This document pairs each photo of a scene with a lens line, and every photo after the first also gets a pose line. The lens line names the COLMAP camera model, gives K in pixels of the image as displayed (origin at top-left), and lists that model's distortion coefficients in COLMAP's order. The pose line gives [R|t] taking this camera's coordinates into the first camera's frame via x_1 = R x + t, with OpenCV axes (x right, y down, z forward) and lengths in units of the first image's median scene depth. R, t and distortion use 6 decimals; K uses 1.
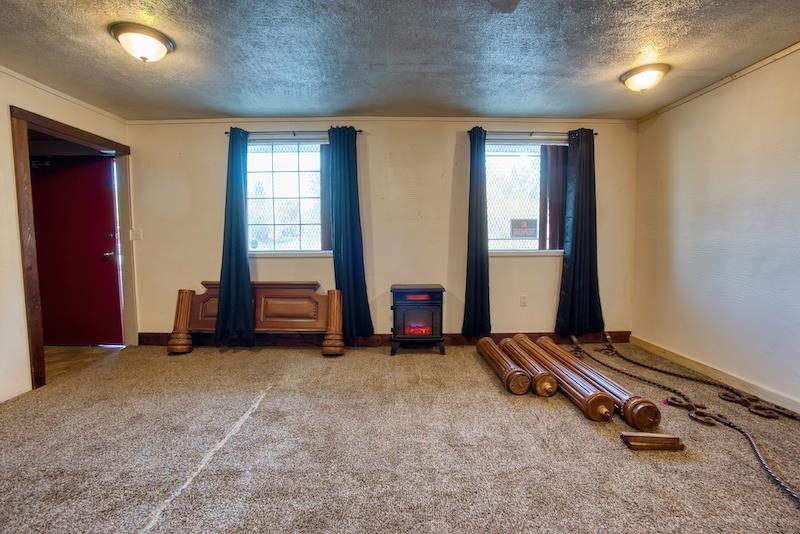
lens RADIAL K [[349.3, 0, 395.4], [0, 349.3, 263.8], [0, 0, 1]] dist [-0.044520, 0.011932]
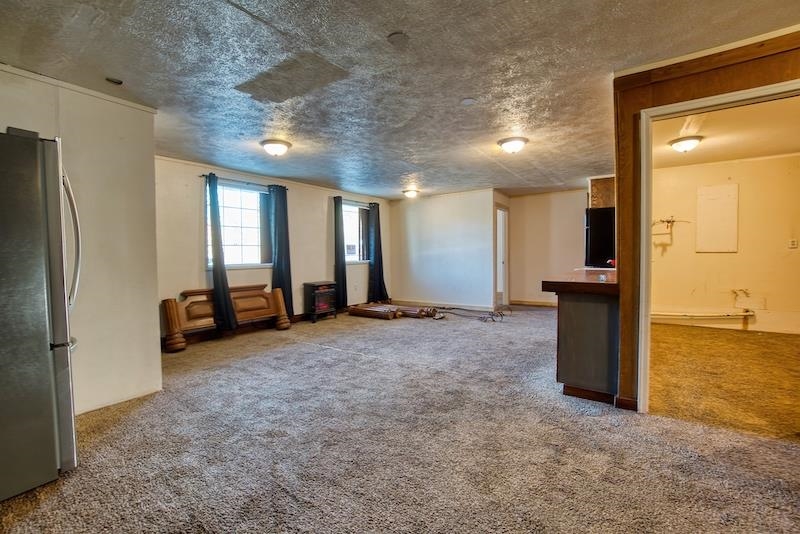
lens RADIAL K [[349.3, 0, 399.9], [0, 349.3, 264.5], [0, 0, 1]] dist [-0.044520, 0.011932]
pose [[0.581803, -0.026322, 0.812904, -1.101430], [0.061758, 0.998020, -0.011885, 0.020452], [-0.810982, 0.057118, 0.582276, -0.342635]]
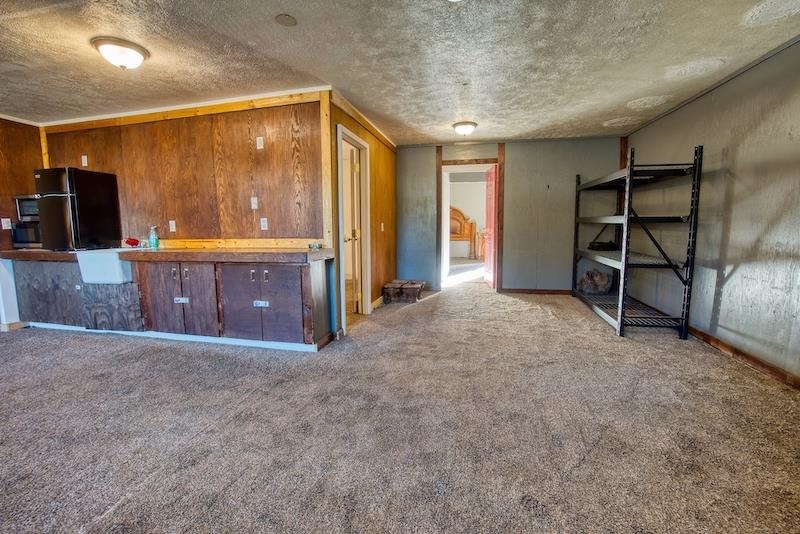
lens RADIAL K [[349.3, 0, 397.4], [0, 349.3, 264.2], [0, 0, 1]] dist [-0.044520, 0.011932]
pose [[-0.969612, -0.010229, 0.244434, -0.677883], [0.032783, 0.984682, 0.171250, -0.034714], [-0.242441, 0.174060, -0.954424, 0.566783]]
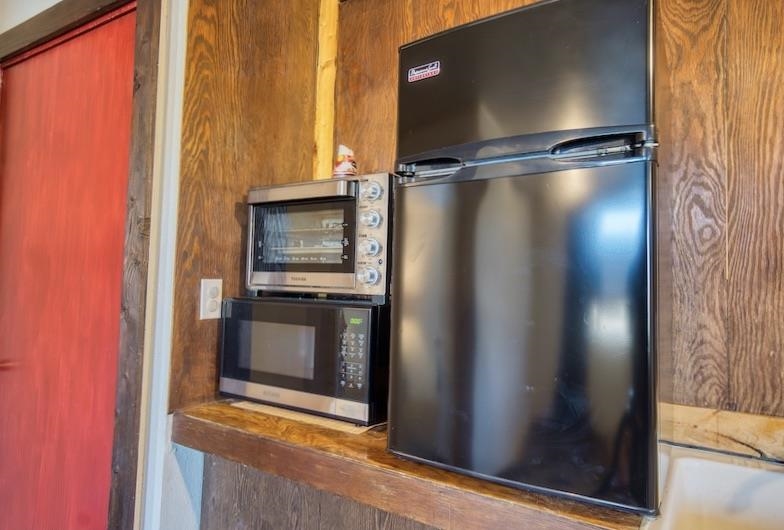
lens RADIAL K [[503.5, 0, 391.1], [0, 503.5, 266.9], [0, 0, 1]] dist [-0.003213, 0.000162]
pose [[-0.837073, 0.008856, 0.547019, 0.412797], [0.010624, 0.999944, 0.000067, -0.043211], [-0.546988, 0.005868, -0.837120, 0.101013]]
